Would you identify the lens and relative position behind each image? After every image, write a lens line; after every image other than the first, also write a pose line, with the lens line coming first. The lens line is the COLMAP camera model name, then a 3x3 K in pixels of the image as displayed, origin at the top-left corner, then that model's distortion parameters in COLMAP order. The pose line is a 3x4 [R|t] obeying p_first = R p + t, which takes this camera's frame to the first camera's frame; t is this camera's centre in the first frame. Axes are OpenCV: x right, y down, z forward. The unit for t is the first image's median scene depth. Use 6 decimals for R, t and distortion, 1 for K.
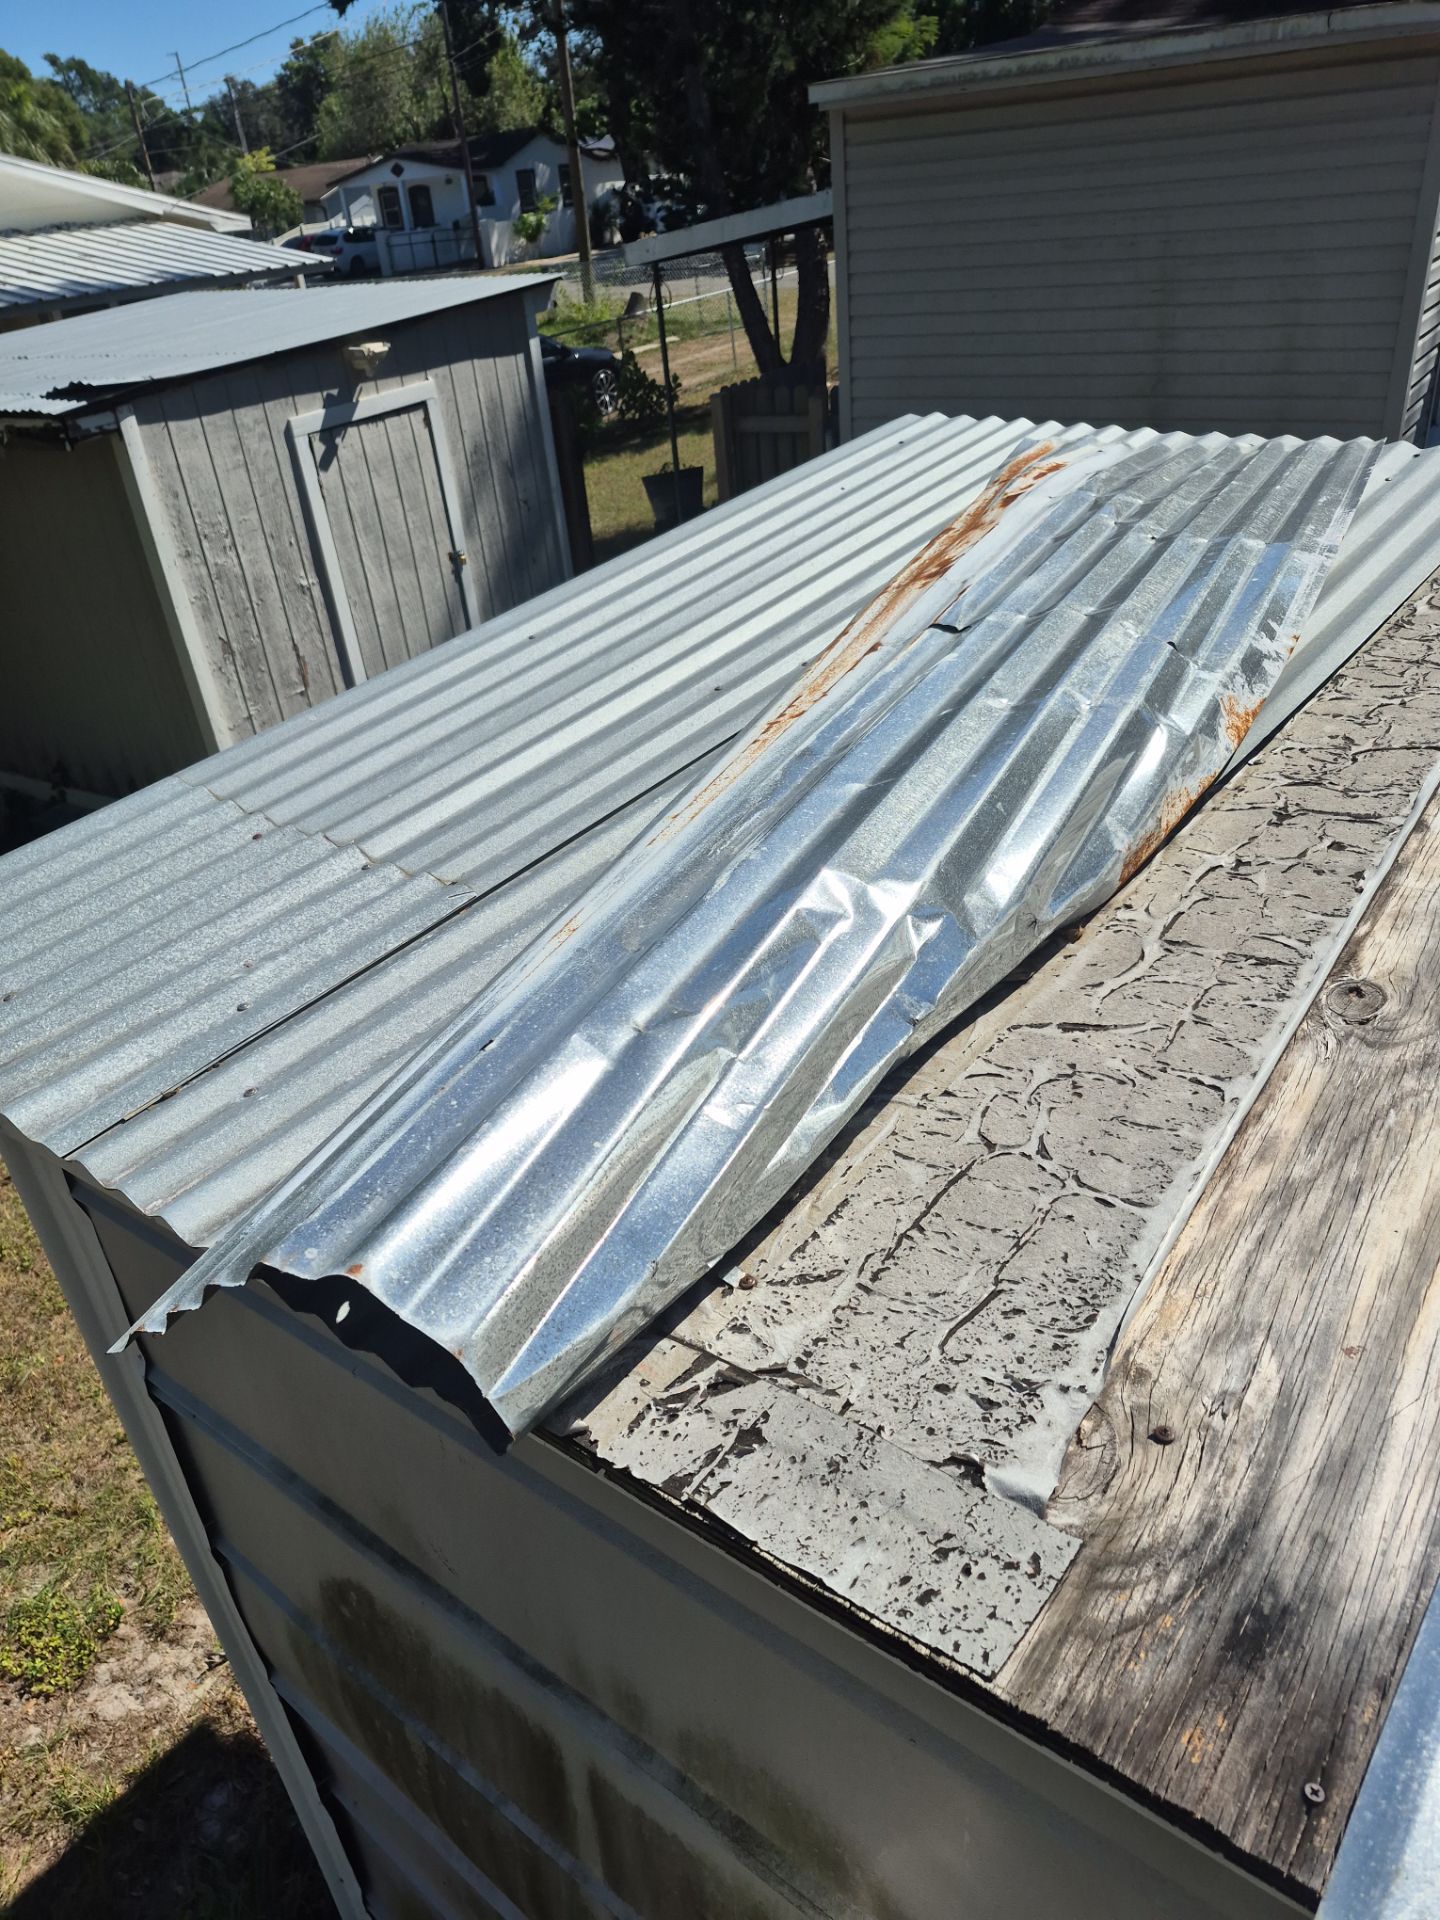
lens RADIAL K [[1329.5, 0, 705.5], [0, 1329.5, 960.3], [0, 0, 1]] dist [0.093857, -0.094556]
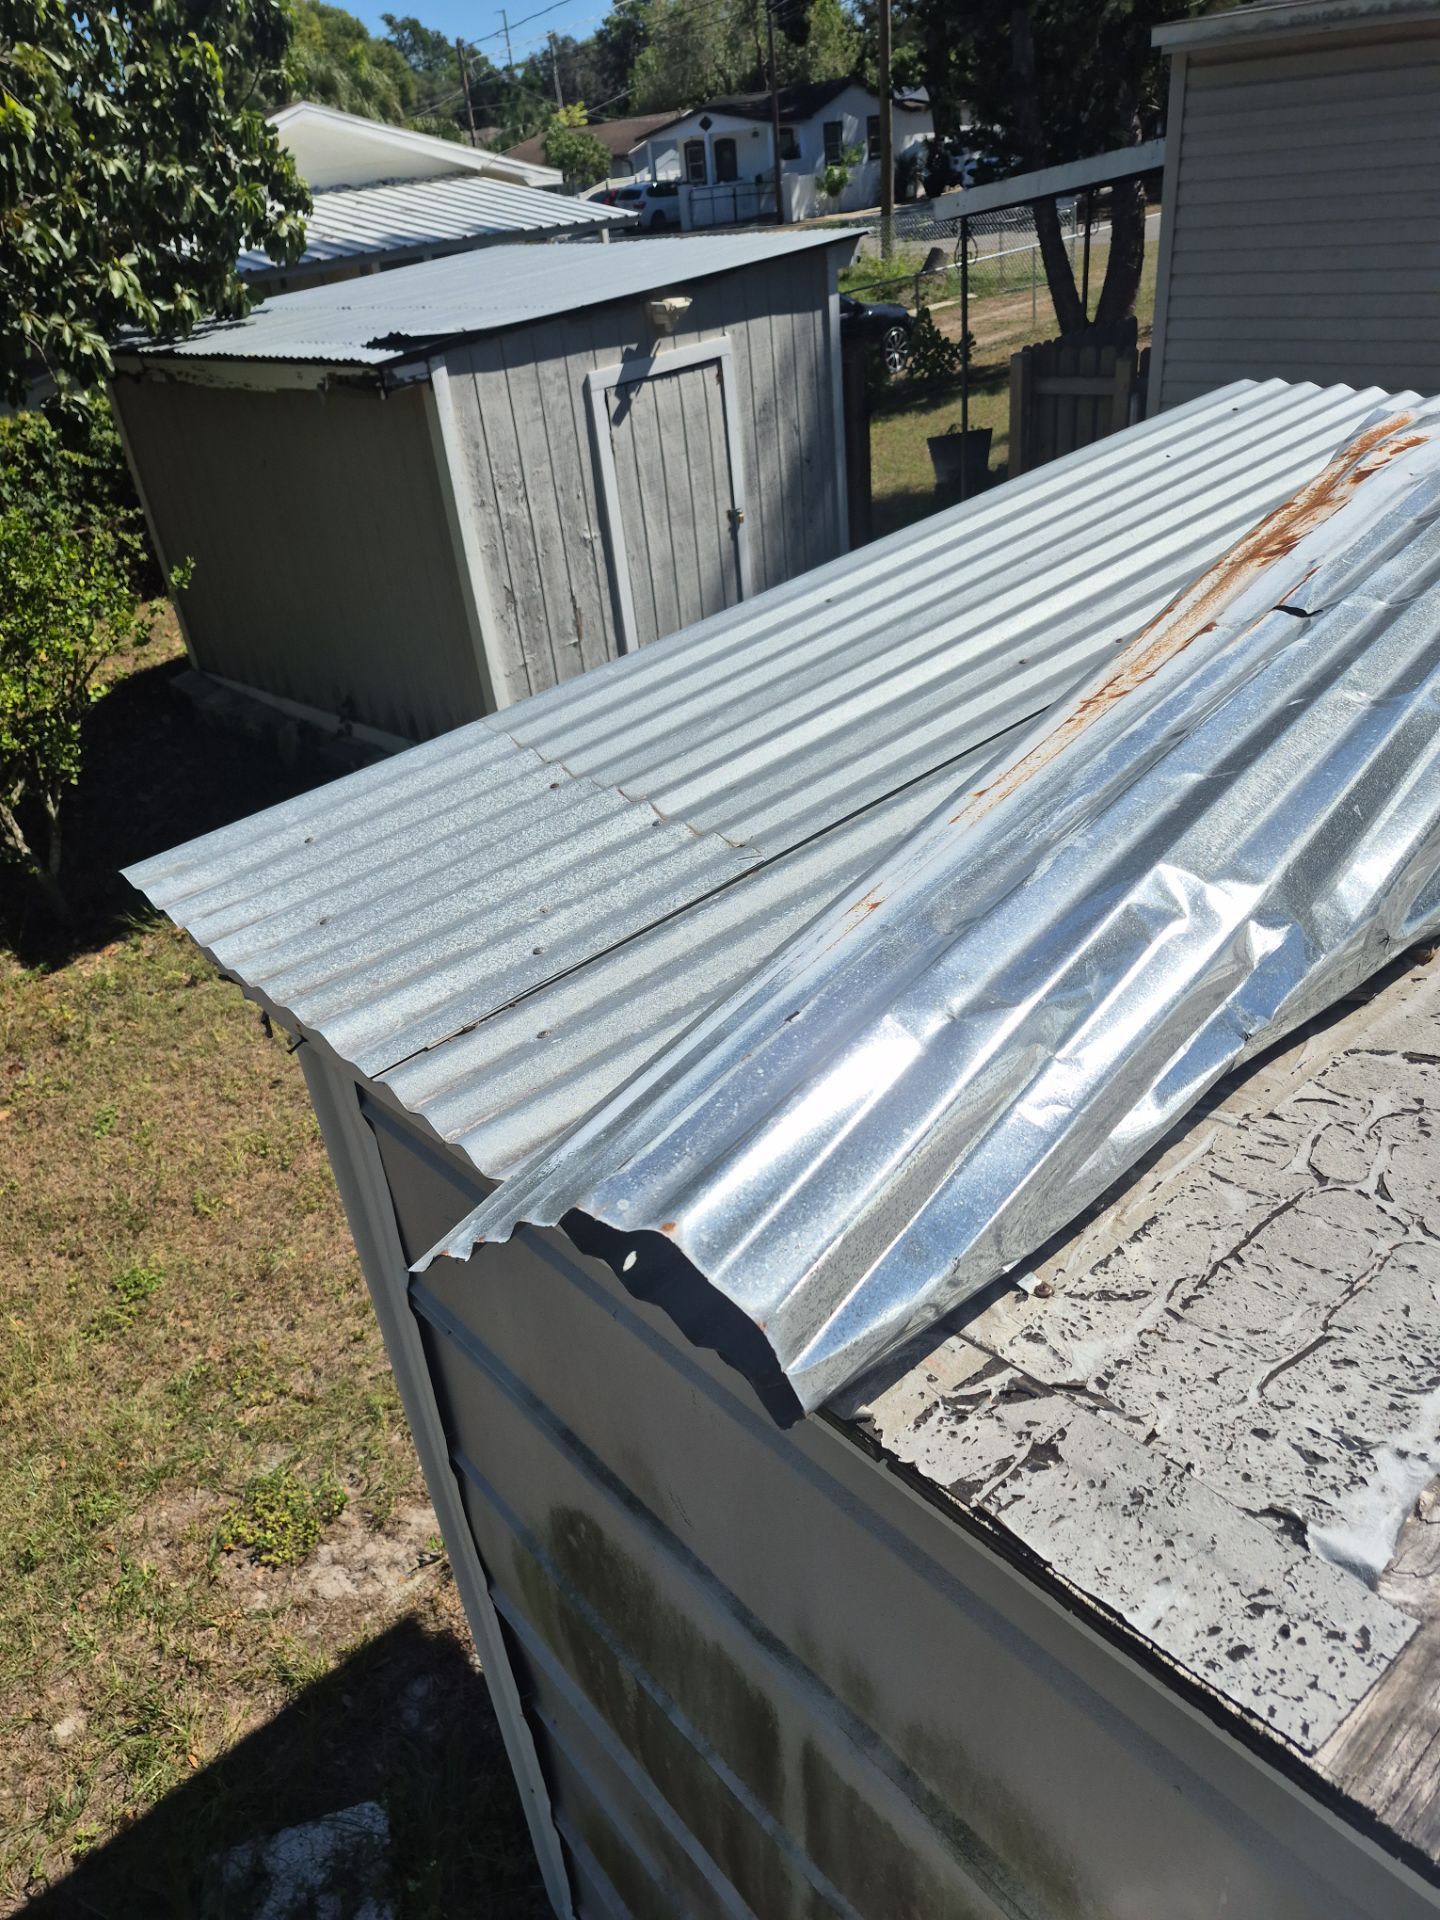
lens RADIAL K [[1342.2, 0, 720.0], [0, 1342.2, 960.0], [0, 0, 1]] dist [0.074010, -0.075924]
pose [[0.982829, 0.093193, -0.159255, -0.047166], [-0.089462, 0.995525, 0.030453, -0.002180], [0.161380, -0.015683, 0.986768, 0.008596]]
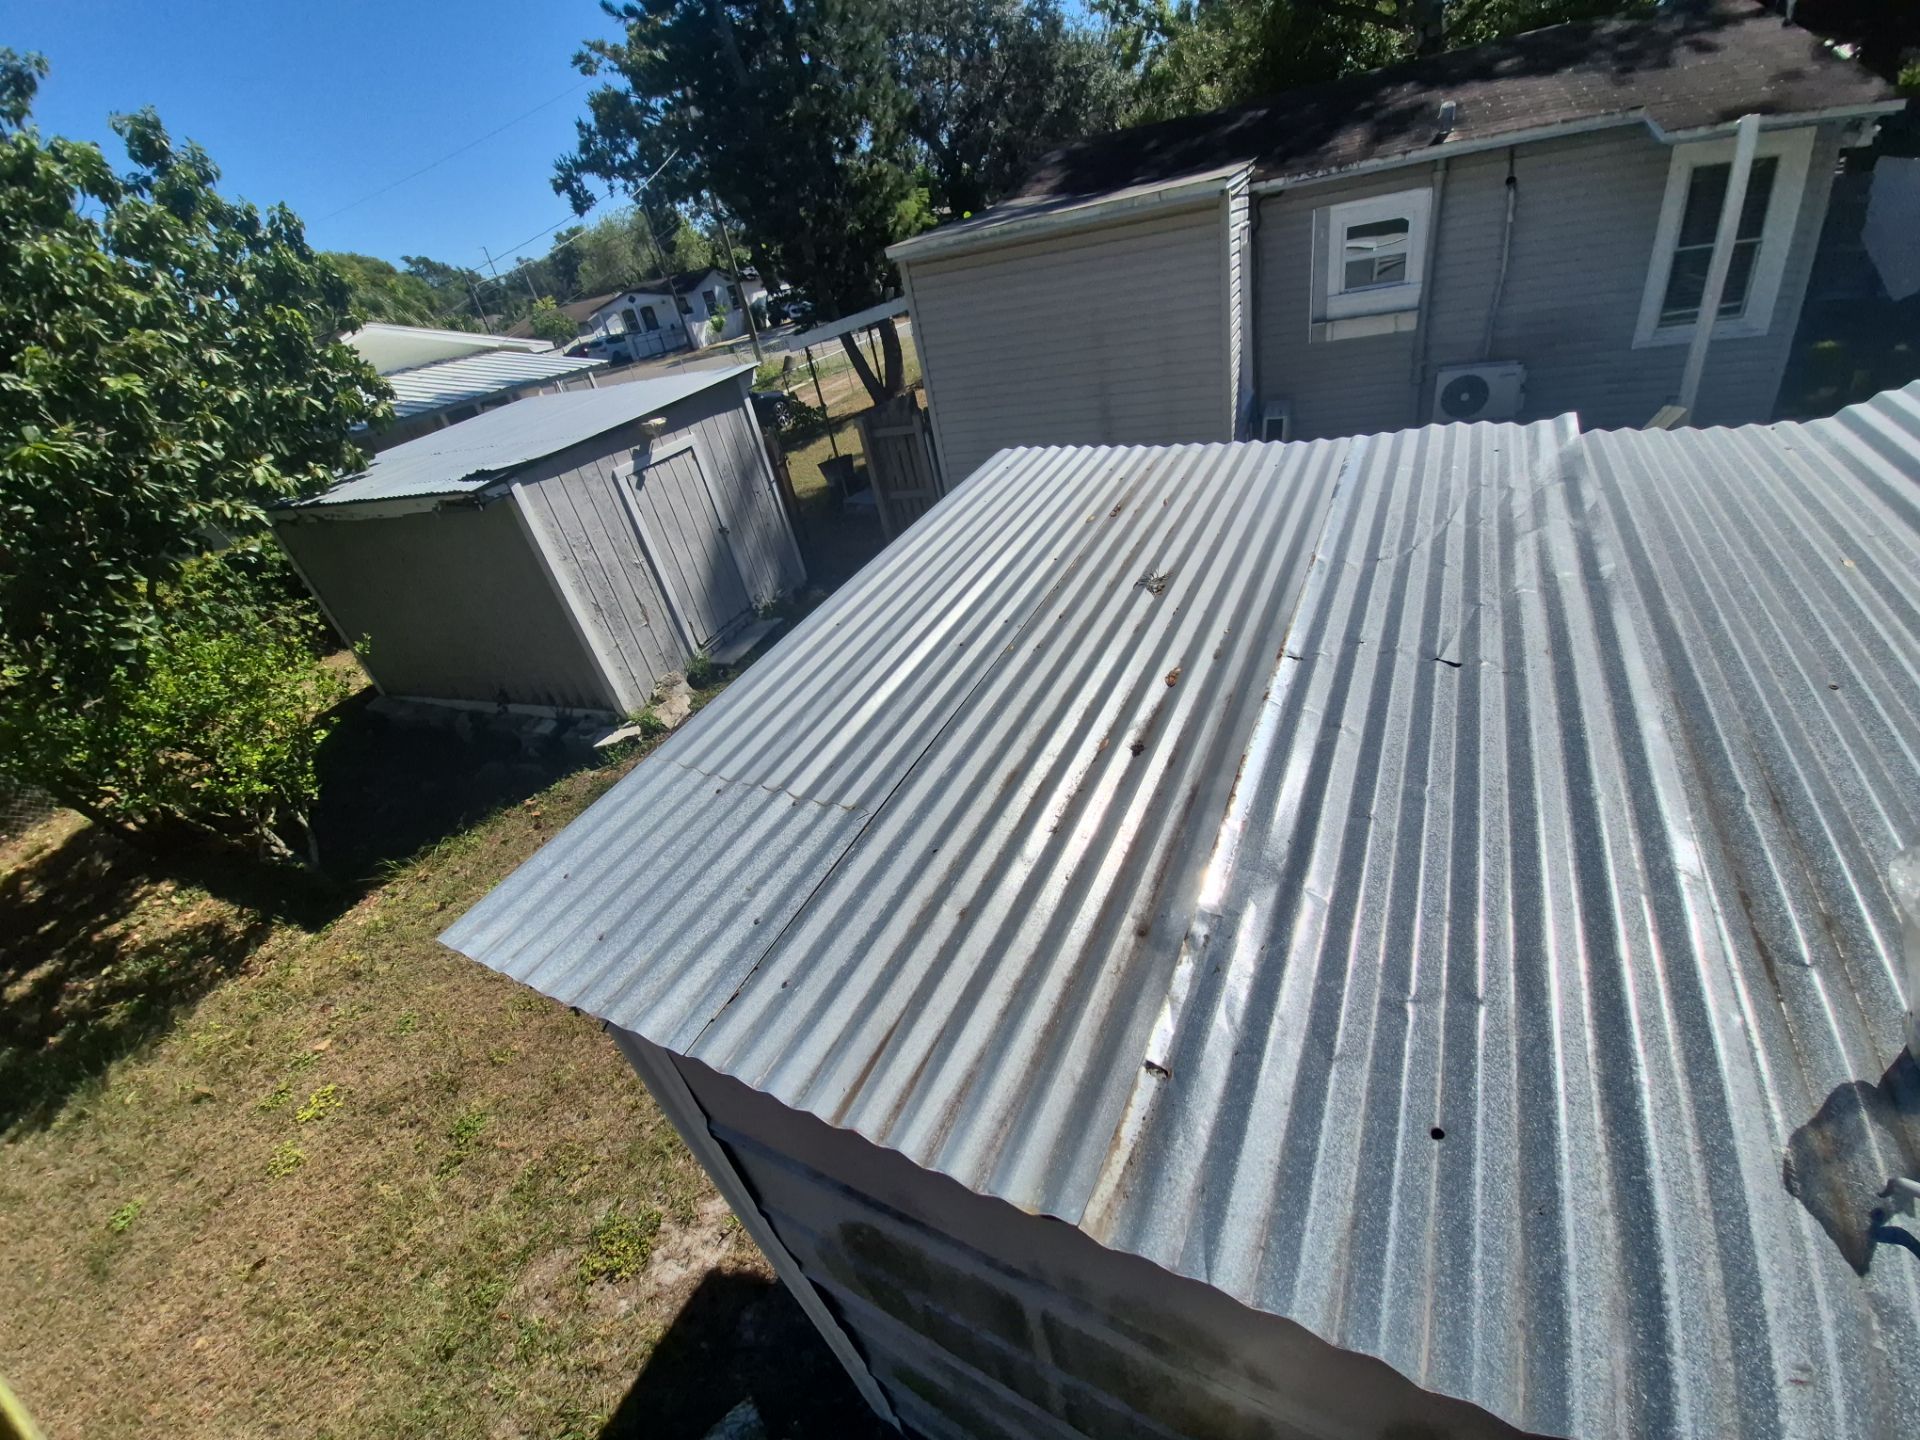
lens RADIAL K [[764.6, 0, 990.1], [0, 764.6, 697.5], [0, 0, 1]] dist [0.006612, -0.011550]
pose [[0.975964, -0.176788, 0.127440, -0.148996], [0.179457, 0.983718, -0.009677, -0.192609], [-0.123654, 0.032314, 0.991799, 0.021506]]
